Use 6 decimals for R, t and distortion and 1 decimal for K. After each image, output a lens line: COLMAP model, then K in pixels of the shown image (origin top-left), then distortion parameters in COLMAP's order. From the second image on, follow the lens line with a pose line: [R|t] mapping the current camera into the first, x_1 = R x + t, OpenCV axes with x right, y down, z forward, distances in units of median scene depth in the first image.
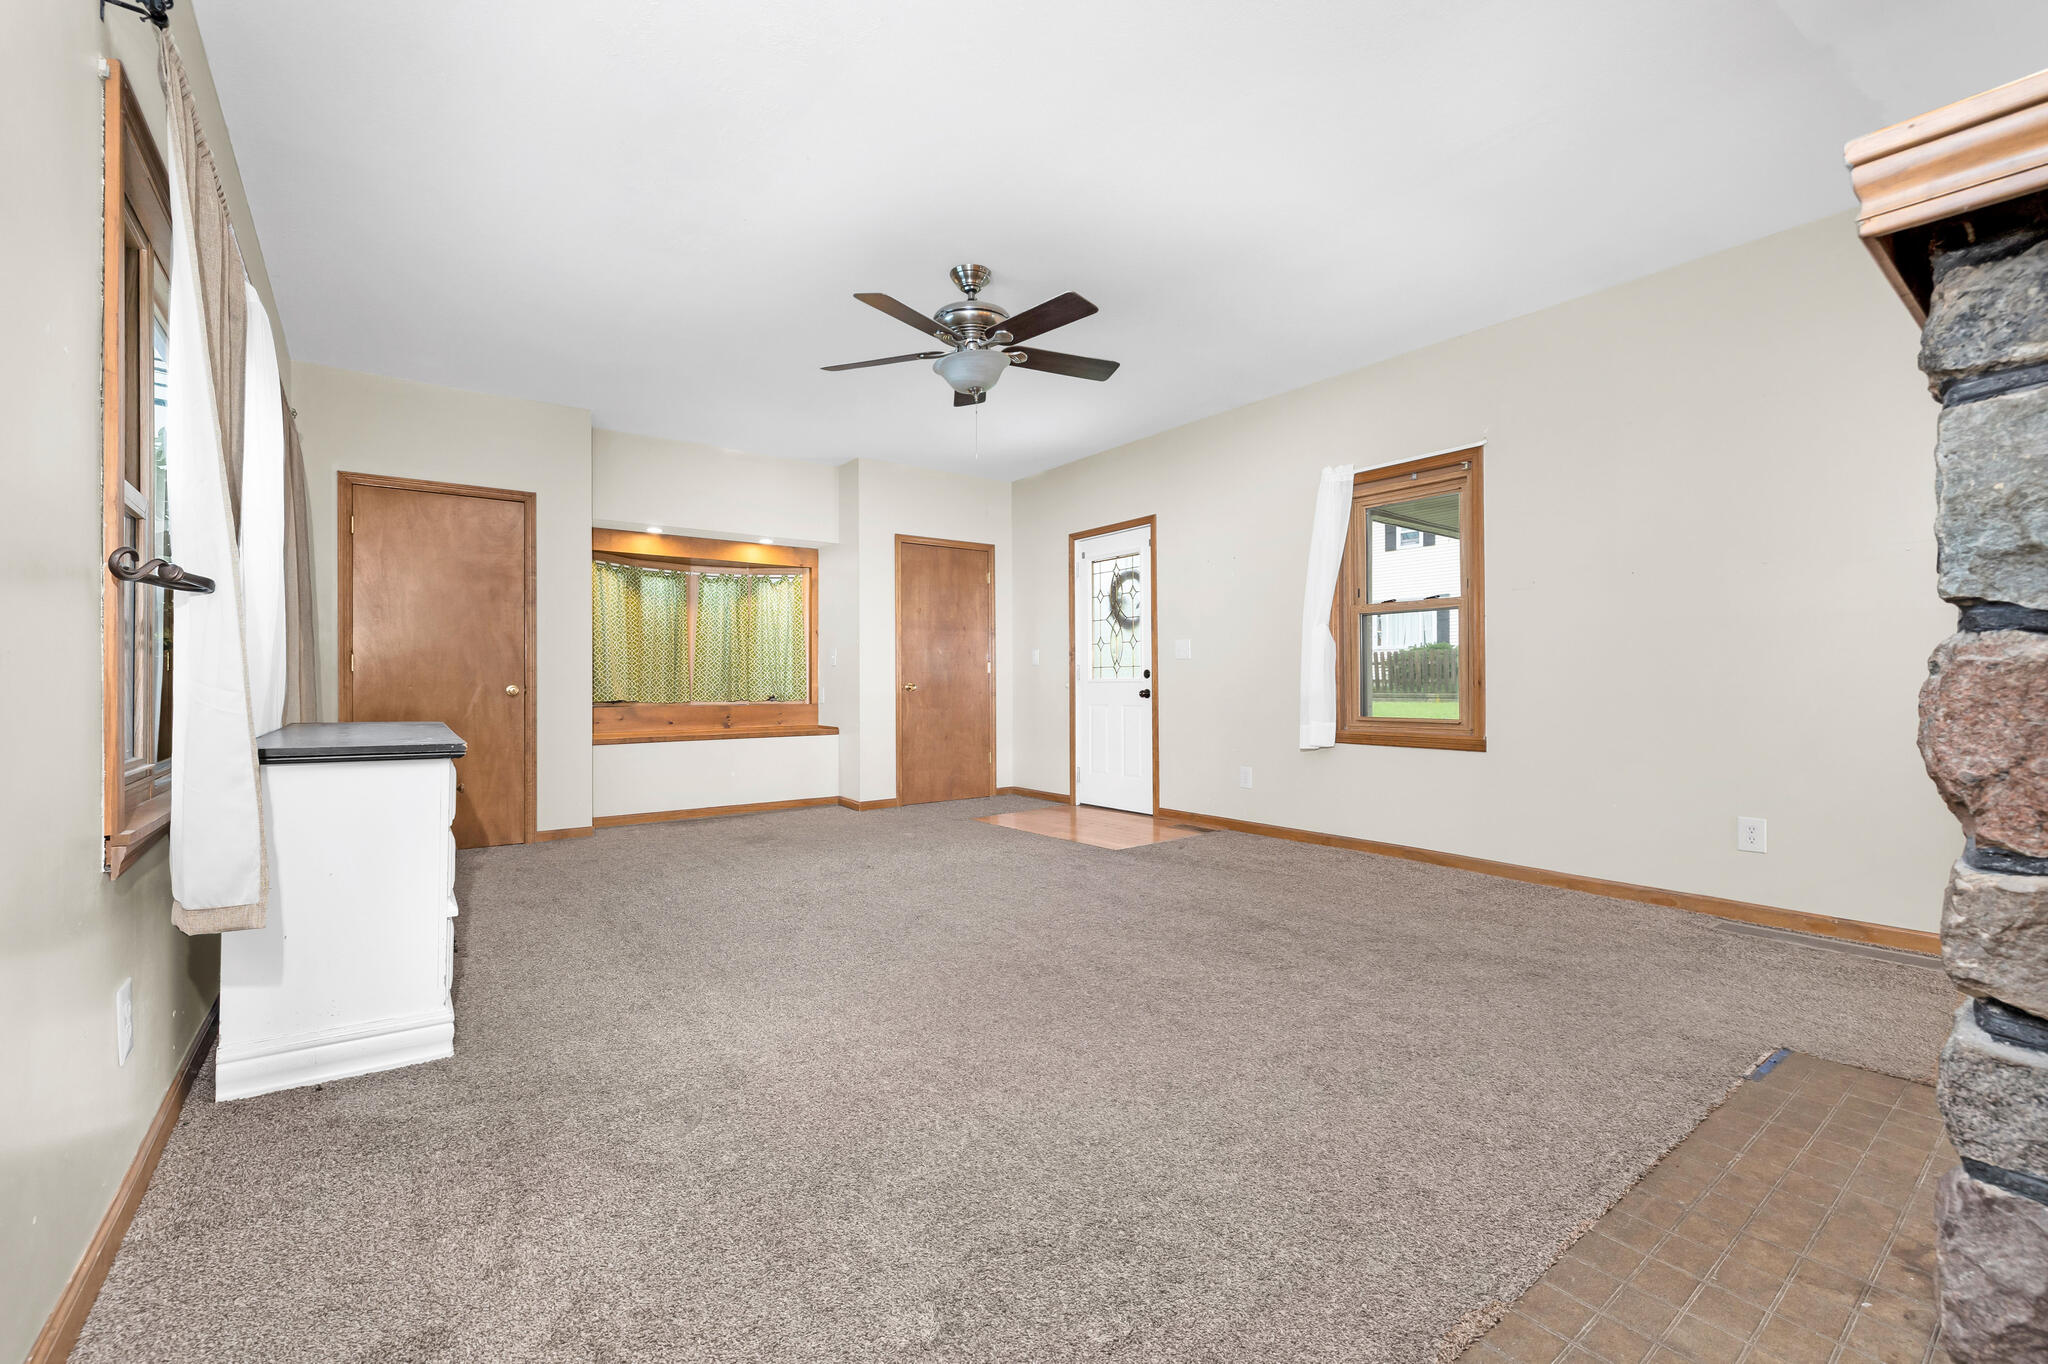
lens RADIAL K [[873.0, 0, 1026.0], [0, 873.0, 697.2], [0, 0, 1]] dist [-0.002216, -0.000816]
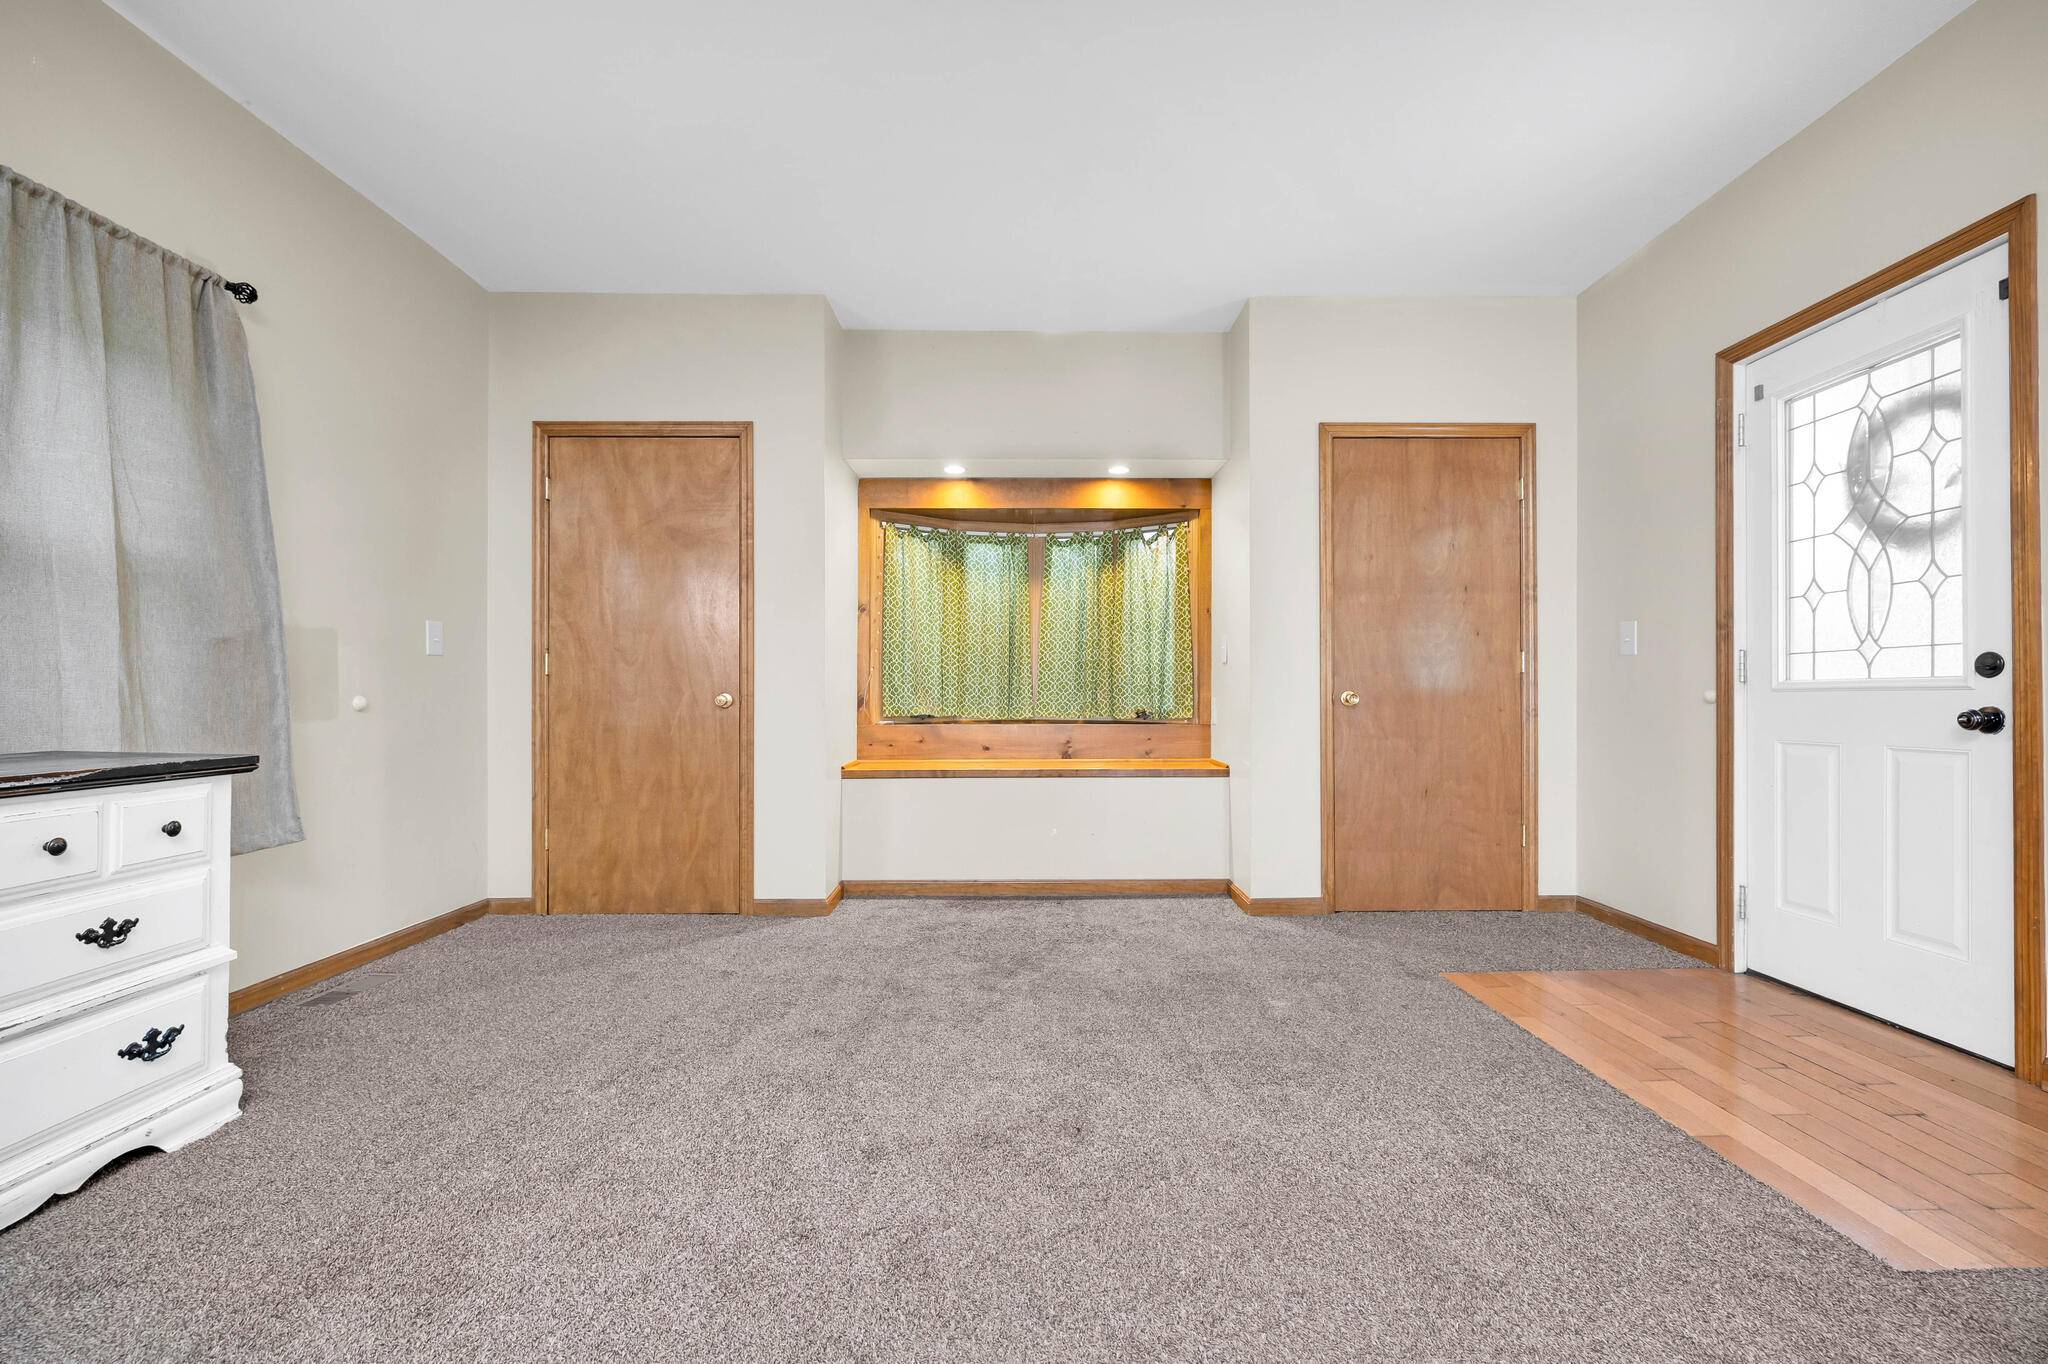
lens RADIAL K [[873.0, 0, 1026.0], [0, 873.0, 697.2], [0, 0, 1]] dist [-0.002216, -0.000816]
pose [[0.805790, 0.005010, -0.592180, 0.029476], [-0.012739, 0.999879, -0.008875, -0.005062], [0.592064, 0.014695, 0.805757, 0.442501]]
